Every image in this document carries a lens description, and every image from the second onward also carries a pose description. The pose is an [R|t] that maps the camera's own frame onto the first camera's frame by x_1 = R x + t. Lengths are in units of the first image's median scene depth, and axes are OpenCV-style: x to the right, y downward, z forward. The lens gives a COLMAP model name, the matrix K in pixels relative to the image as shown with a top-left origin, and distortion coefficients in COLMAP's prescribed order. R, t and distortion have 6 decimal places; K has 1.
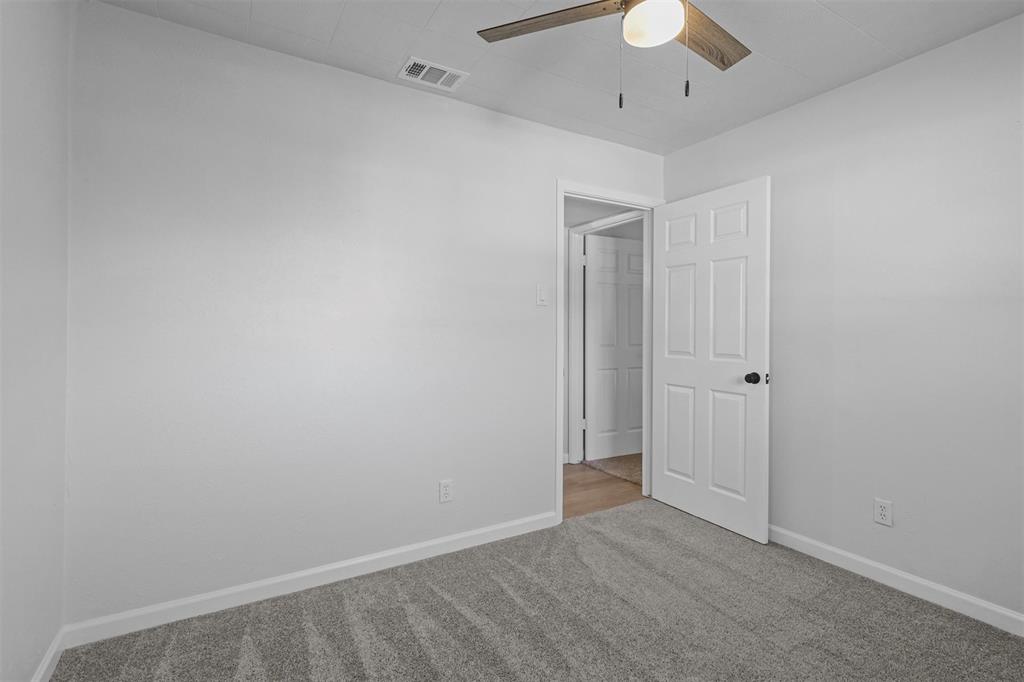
lens RADIAL K [[476.3, 0, 509.1], [0, 476.3, 334.9], [0, 0, 1]] dist [0.000257, 0.000084]
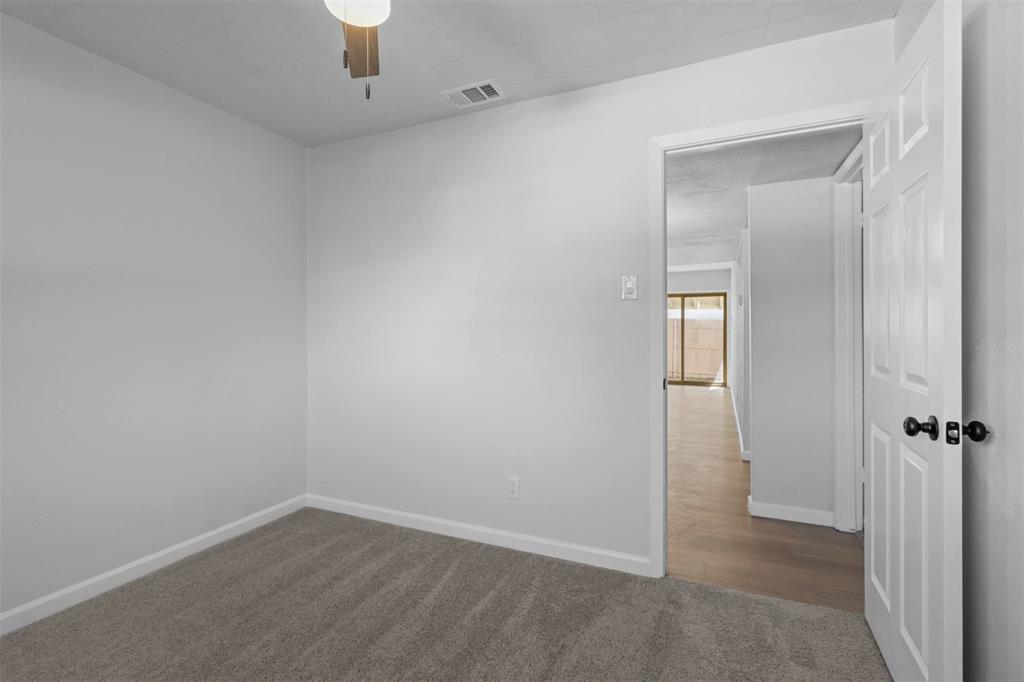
lens RADIAL K [[476.3, 0, 509.1], [0, 476.3, 334.9], [0, 0, 1]] dist [0.000257, 0.000084]
pose [[0.567088, 0.001090, -0.823657, 0.732968], [-0.000520, 0.999999, 0.000966, -0.002252], [0.823657, -0.000119, 0.567088, 0.427917]]
